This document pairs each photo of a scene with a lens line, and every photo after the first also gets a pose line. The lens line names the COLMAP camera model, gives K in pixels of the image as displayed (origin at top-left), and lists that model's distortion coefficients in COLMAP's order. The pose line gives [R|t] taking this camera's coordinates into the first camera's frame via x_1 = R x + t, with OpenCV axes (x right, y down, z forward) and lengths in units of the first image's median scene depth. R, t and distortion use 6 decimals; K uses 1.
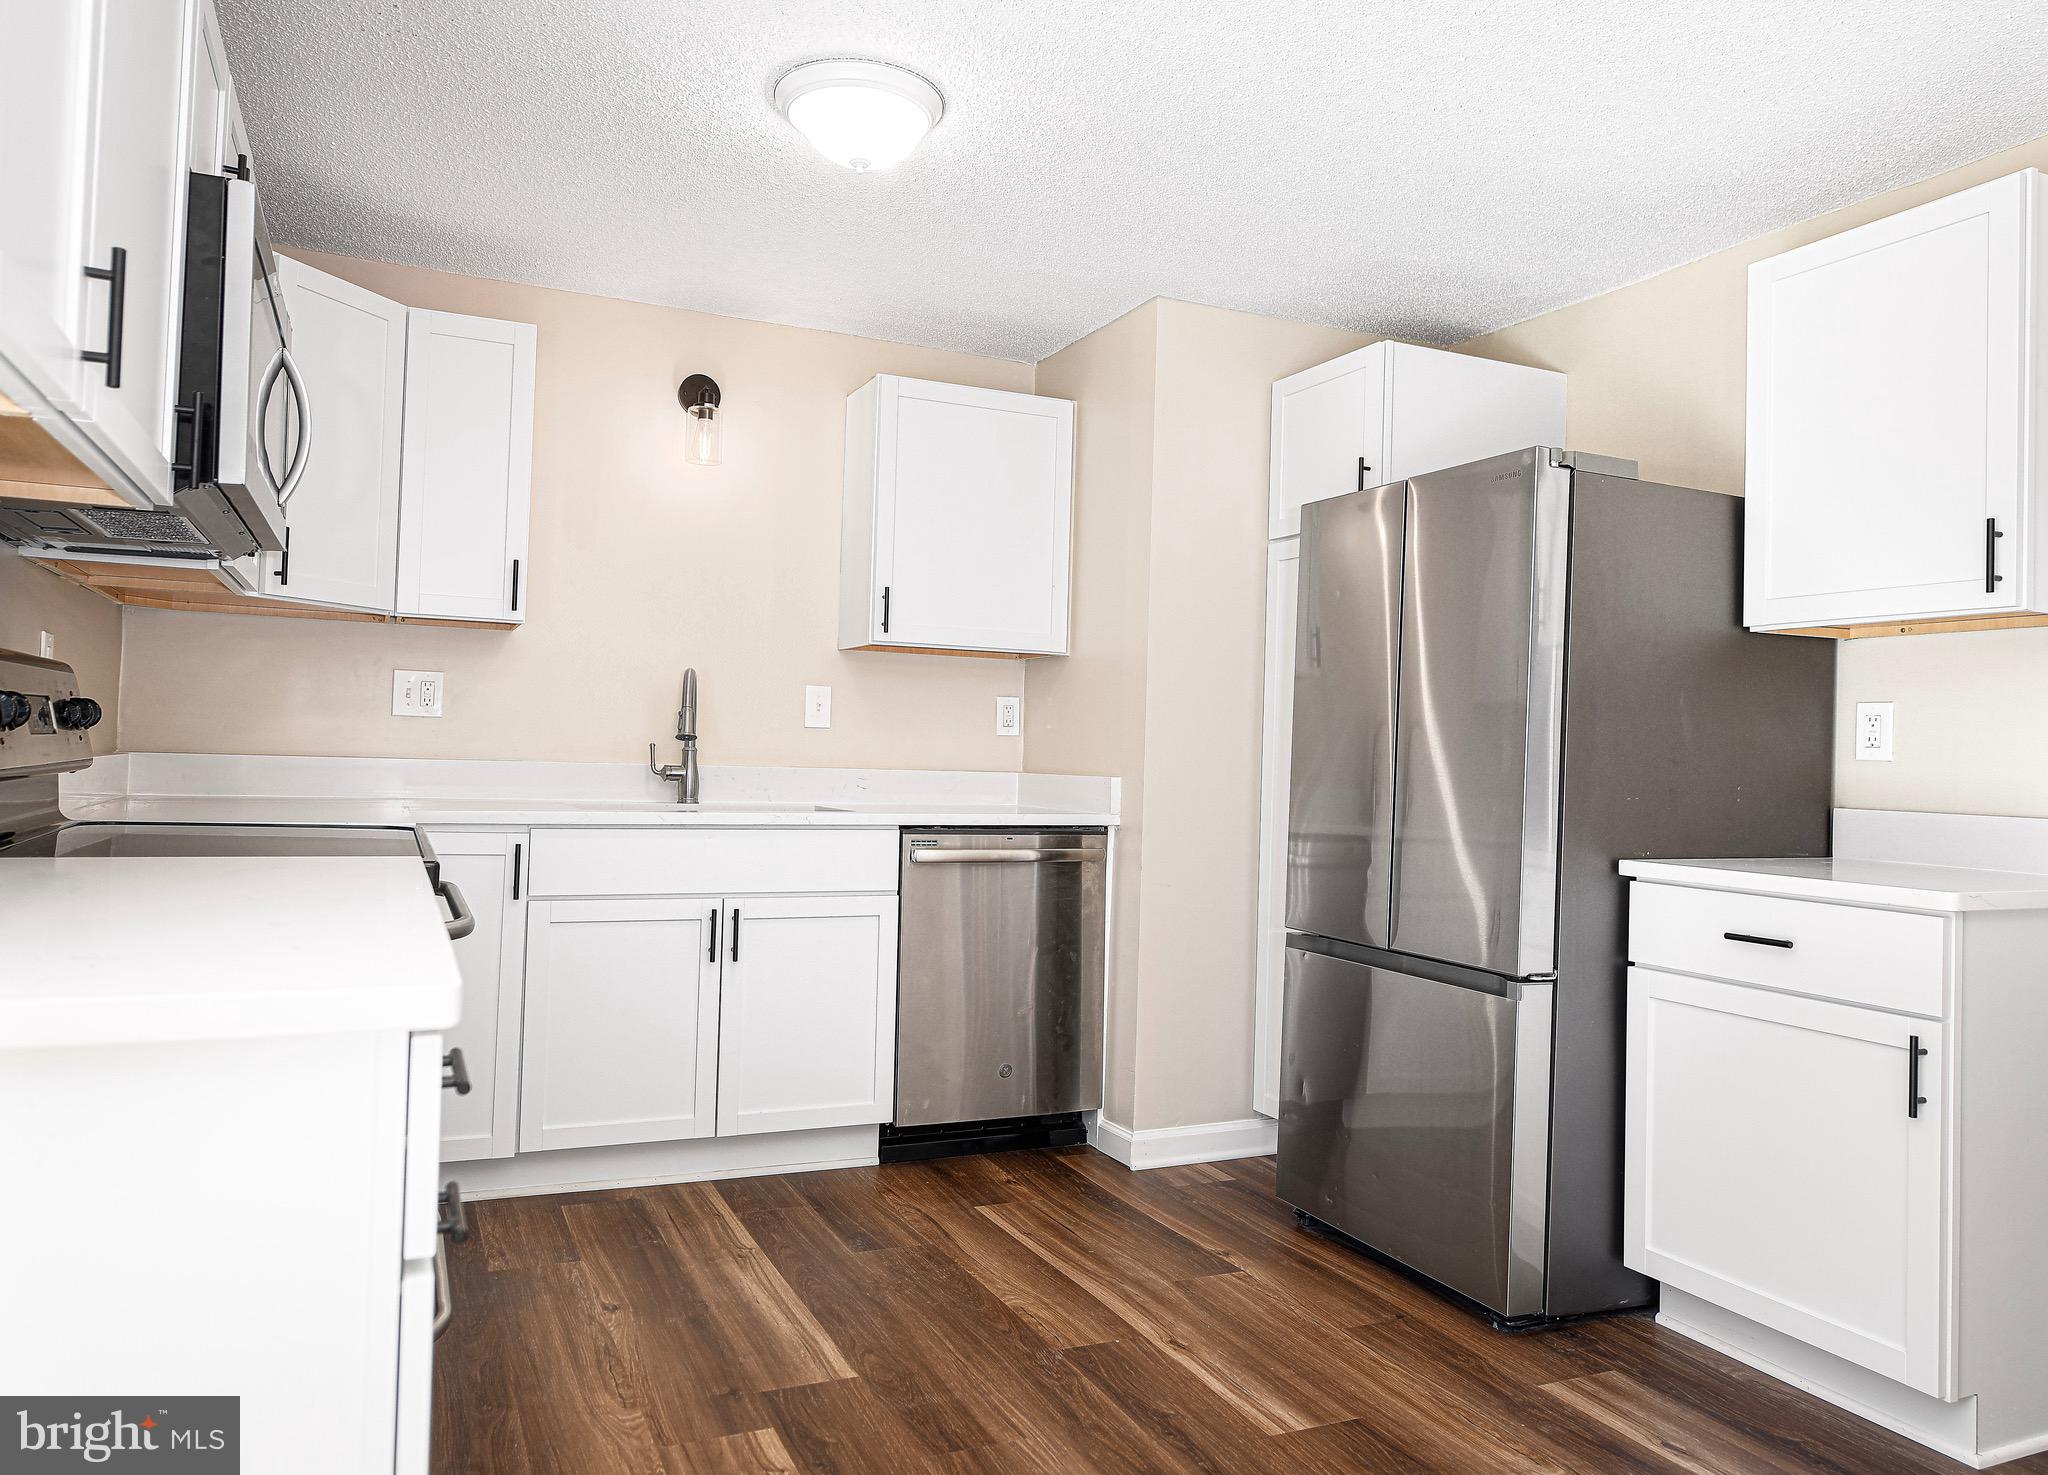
lens RADIAL K [[1414.5, 0, 1002.5], [0, 1414.5, 723.9], [0, 0, 1]] dist [-0.003582, 0.006116]
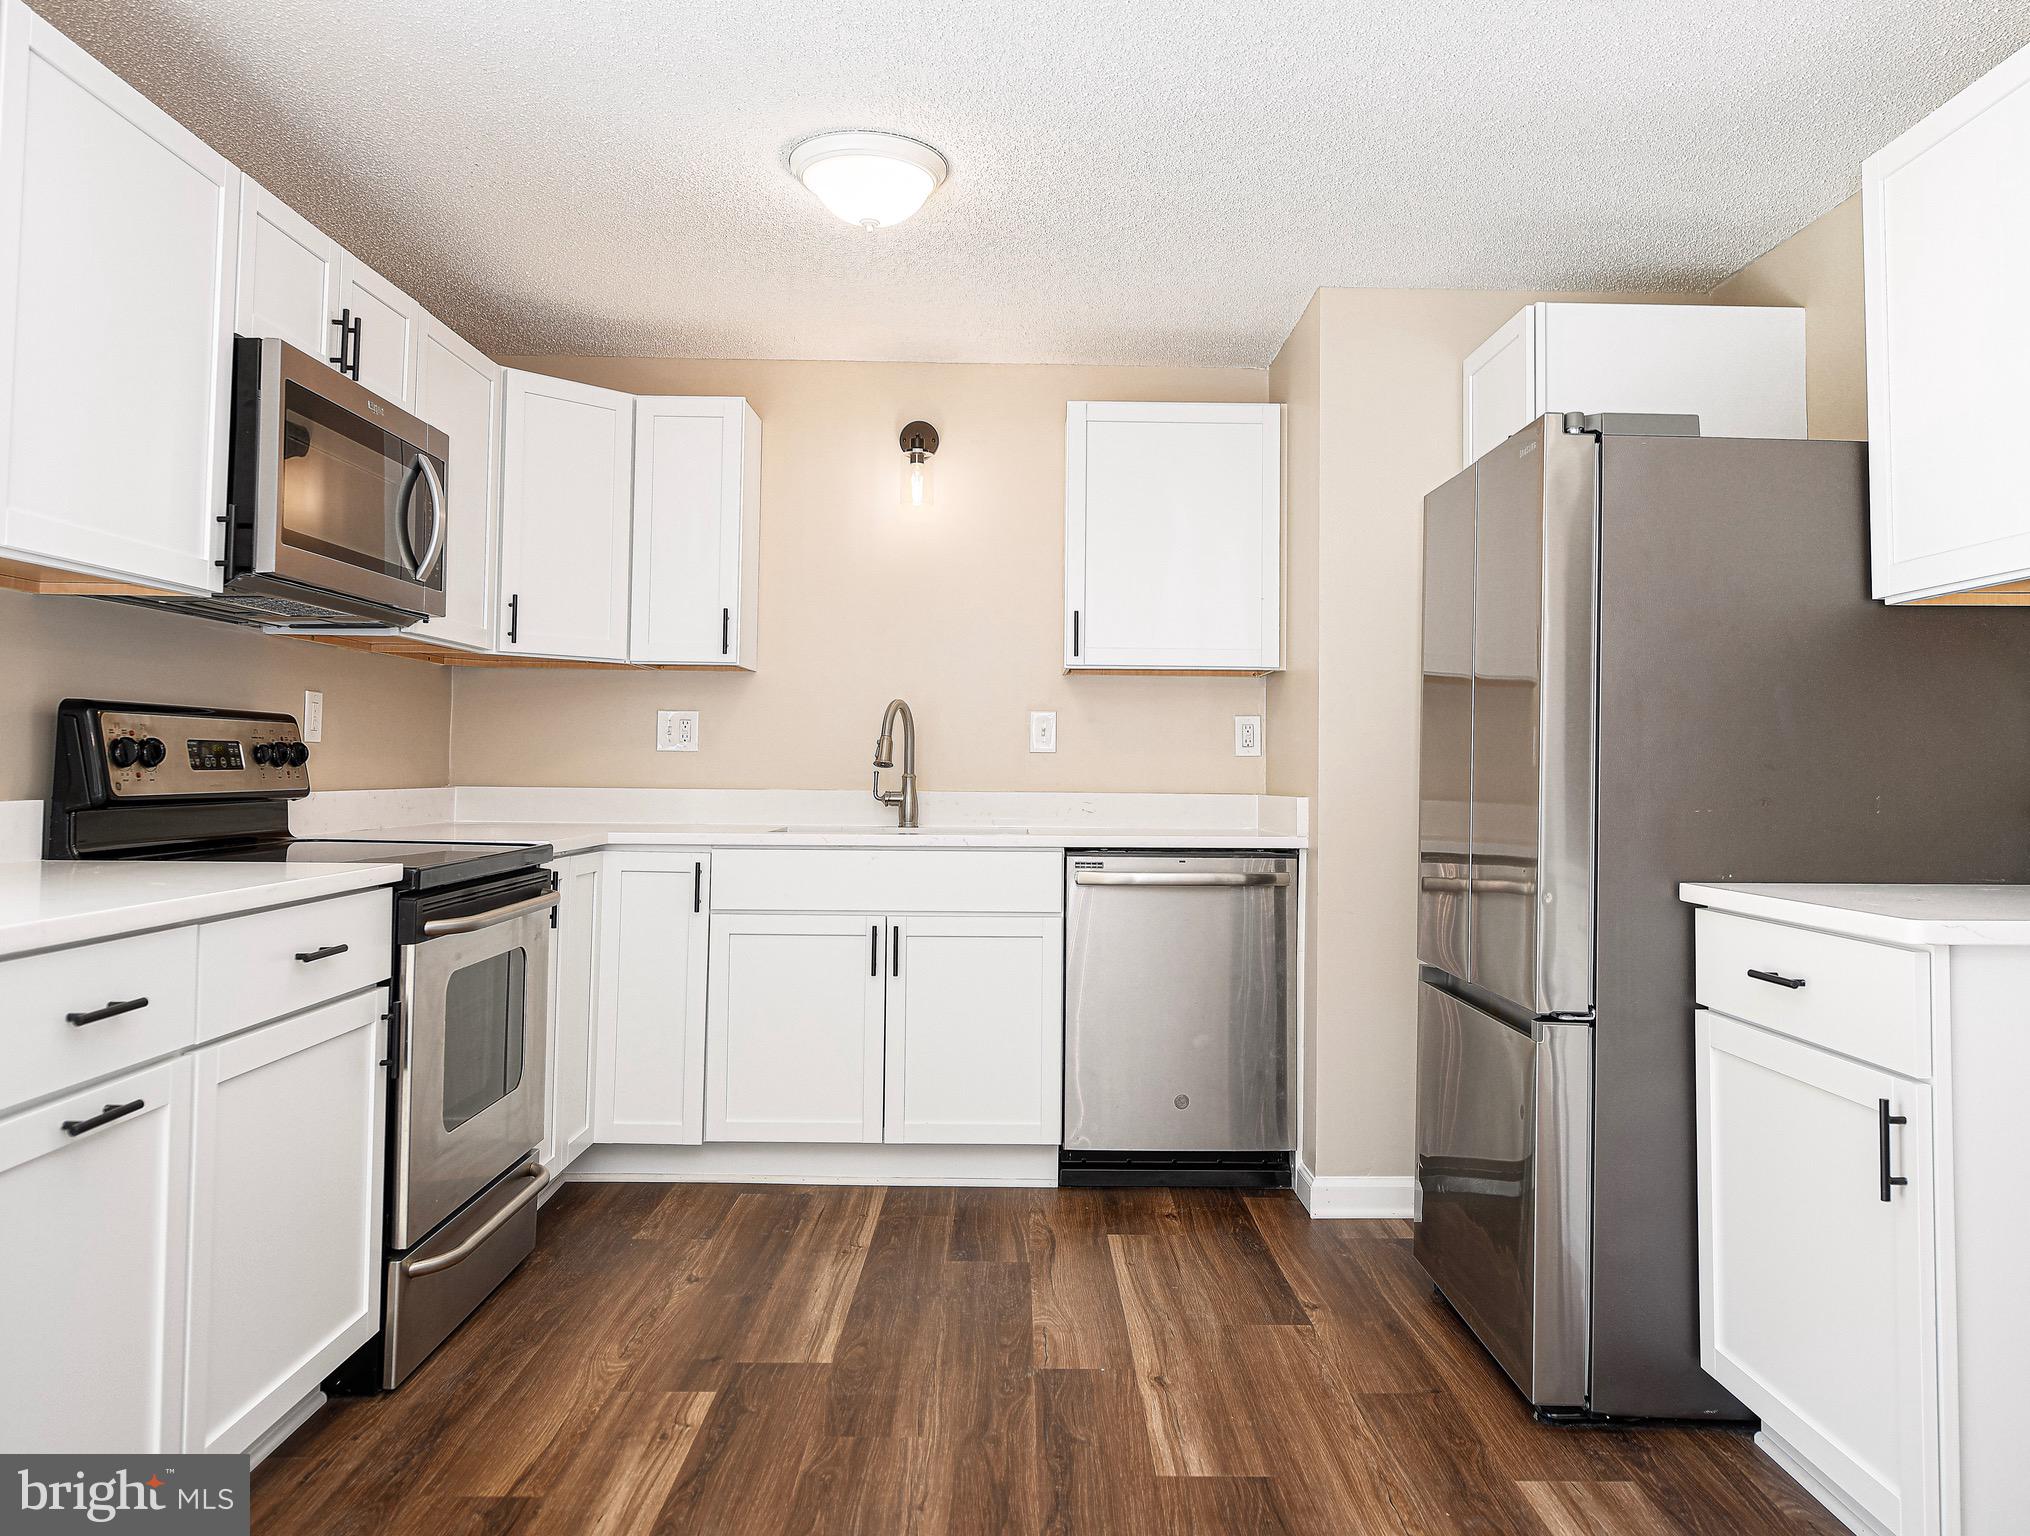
lens RADIAL K [[1495.2, 0, 1037.8], [0, 1495.2, 708.7], [0, 0, 1]] dist [0.003969, -0.004875]
pose [[0.918845, -0.036246, -0.392950, 0.422344], [0.024314, 0.999081, -0.035302, 0.013184], [0.393869, 0.022883, 0.918882, 0.017332]]
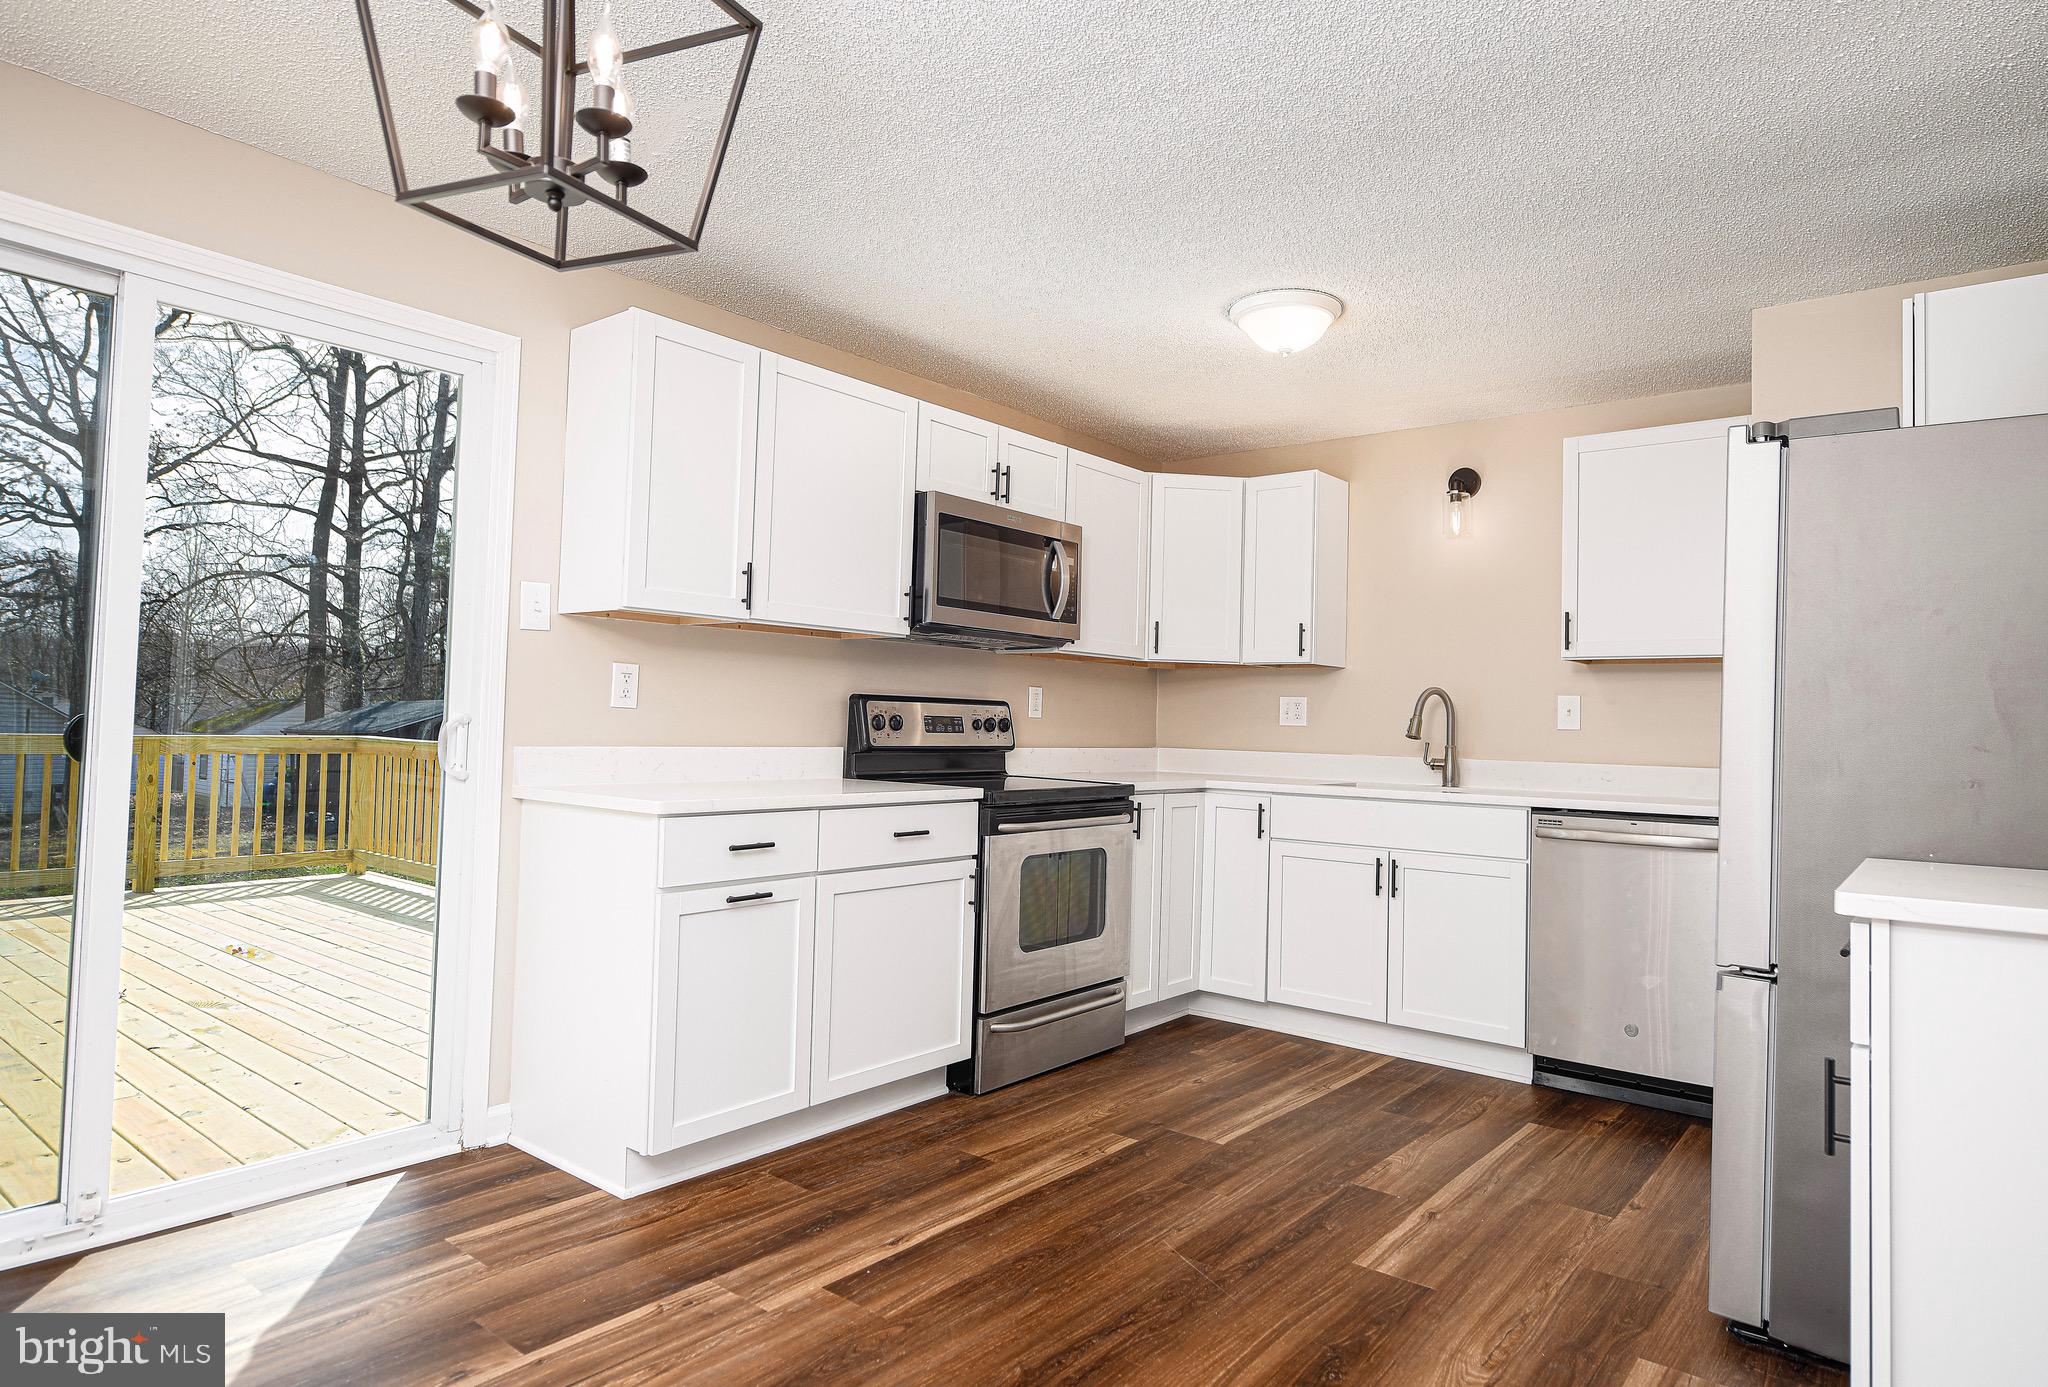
lens RADIAL K [[1182.9, 0, 1042.1], [0, 1182.9, 679.9], [0, 0, 1]] dist [-0.009404, 0.001882]
pose [[0.457528, -0.052693, -0.887632, 0.830439], [0.004302, 0.998362, -0.057049, 0.023459], [0.889185, 0.022283, 0.457006, 0.190015]]
